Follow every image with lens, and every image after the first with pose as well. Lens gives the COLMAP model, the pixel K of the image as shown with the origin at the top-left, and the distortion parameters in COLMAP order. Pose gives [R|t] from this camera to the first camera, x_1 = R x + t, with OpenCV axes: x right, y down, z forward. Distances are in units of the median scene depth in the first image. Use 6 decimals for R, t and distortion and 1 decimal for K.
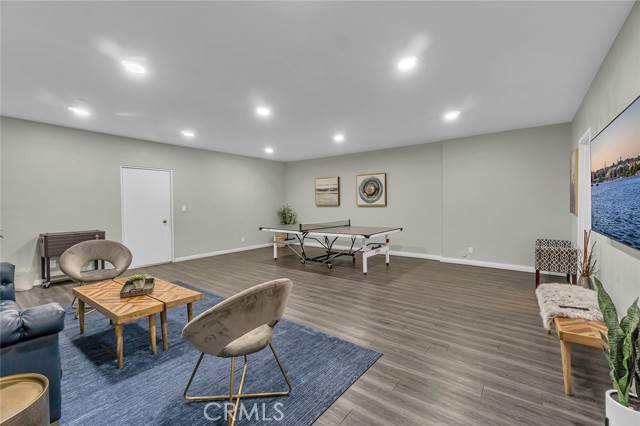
lens RADIAL K [[276.1, 0, 316.1], [0, 276.1, 212.1], [0, 0, 1]] dist [-0.013915, 0.000974]
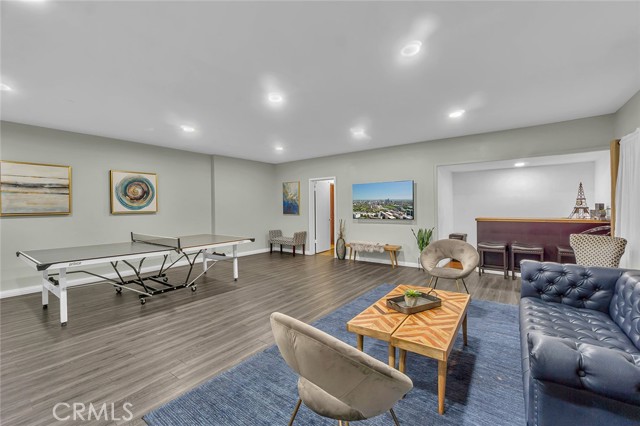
lens RADIAL K [[276.1, 0, 315.4], [0, 276.1, 212.9], [0, 0, 1]] dist [-0.013915, 0.000974]
pose [[-0.022673, -0.009917, 0.999694, -0.589795], [0.038837, 0.999187, 0.010792, -0.011979], [-0.998988, 0.039069, -0.022270, 0.516270]]
